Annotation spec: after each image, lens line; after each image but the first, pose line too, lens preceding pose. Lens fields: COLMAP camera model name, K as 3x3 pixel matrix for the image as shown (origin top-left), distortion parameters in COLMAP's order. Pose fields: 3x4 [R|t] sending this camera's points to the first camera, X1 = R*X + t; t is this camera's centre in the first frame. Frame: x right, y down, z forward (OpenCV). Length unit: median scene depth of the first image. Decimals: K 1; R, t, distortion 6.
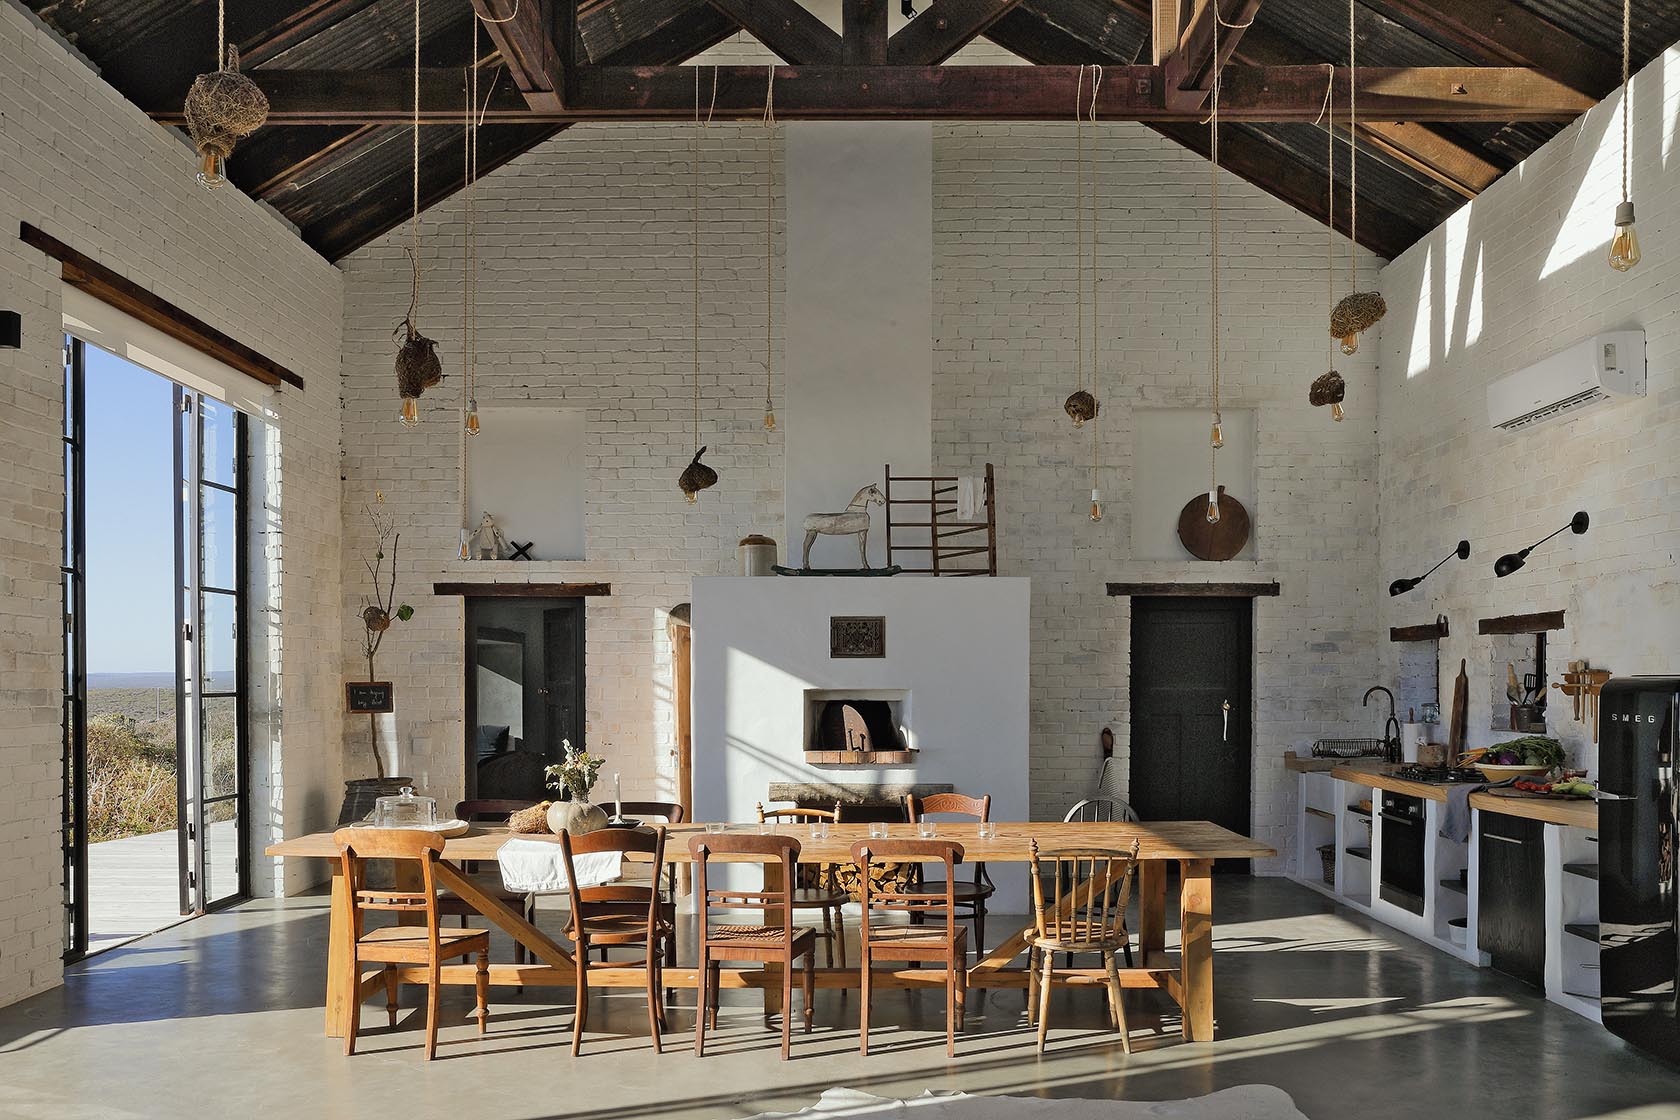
lens RADIAL K [[1395.1, 0, 846.8], [0, 1395.1, 668.6], [0, 0, 1]] dist [-0.065239, 0.000868]
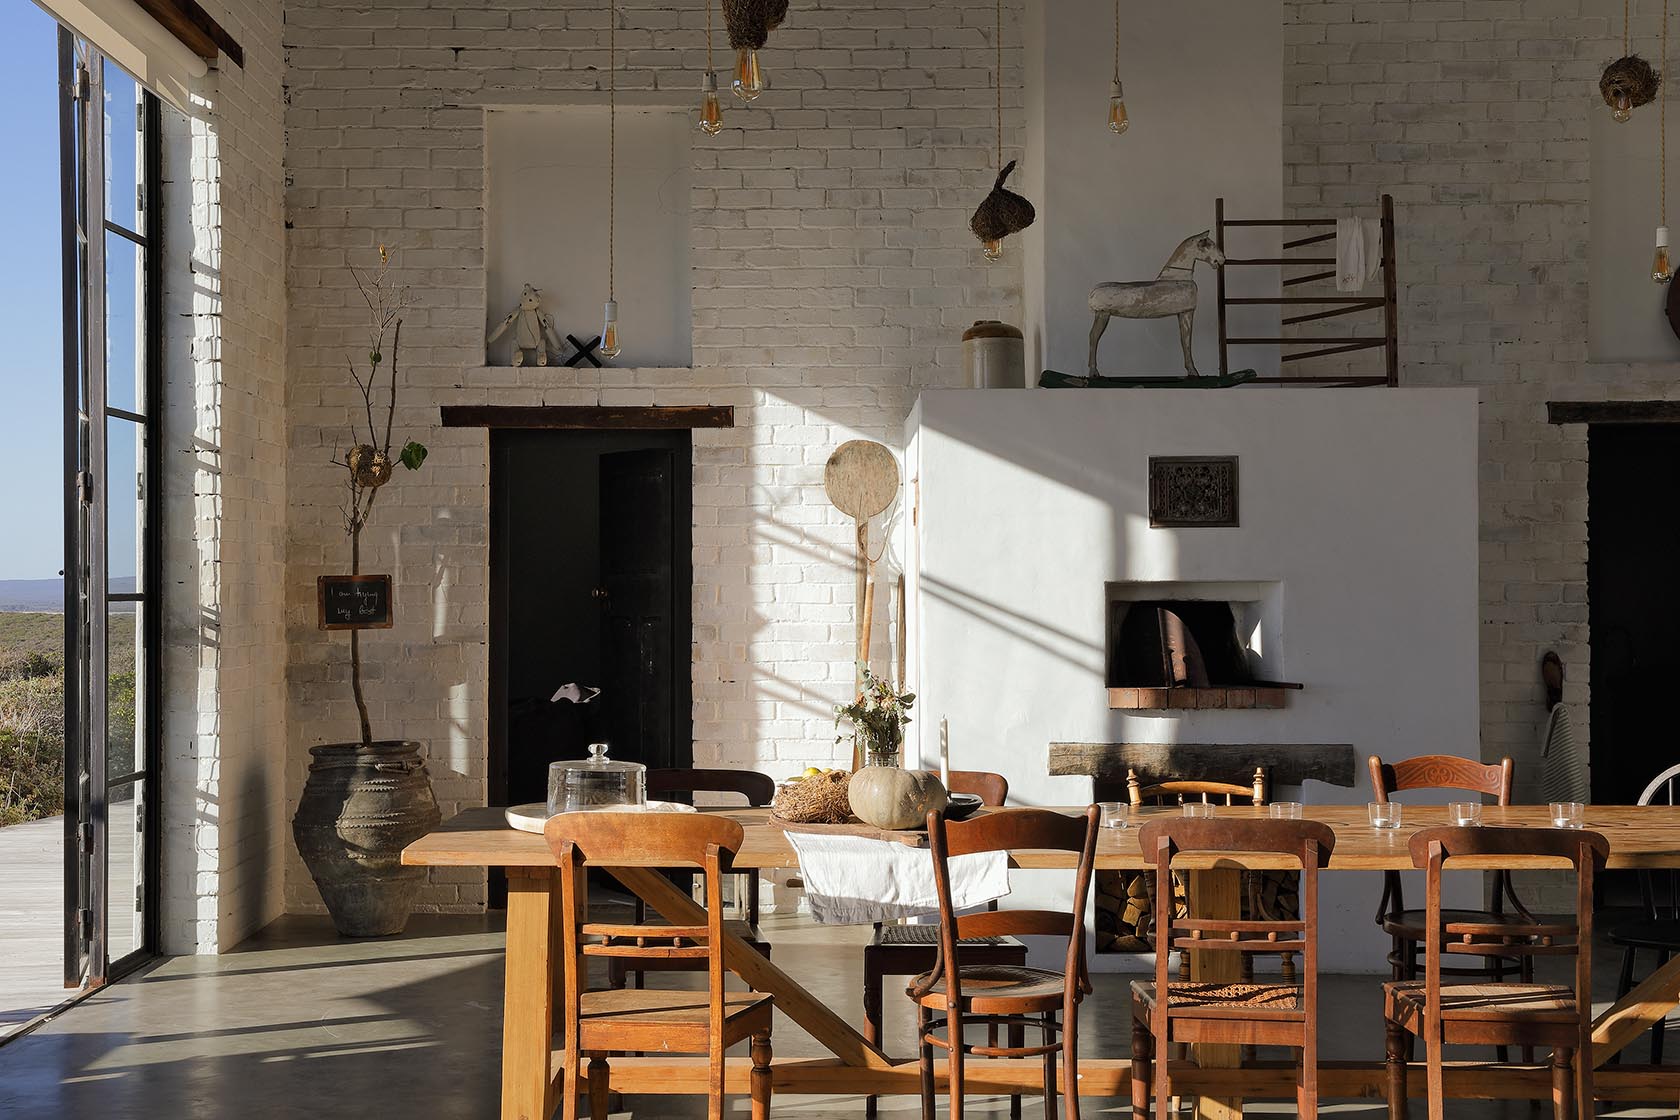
lens RADIAL K [[2328.4, 0, 812.0], [0, 2328.4, 512.0], [0, 0, 1]] dist [0.100066, 0.000000]
pose [[0.999971, -0.007626, 0.000582, -0.149100], [0.007639, 0.999613, -0.026756, 0.010561], [-0.000377, 0.026759, 0.999642, 0.021512]]
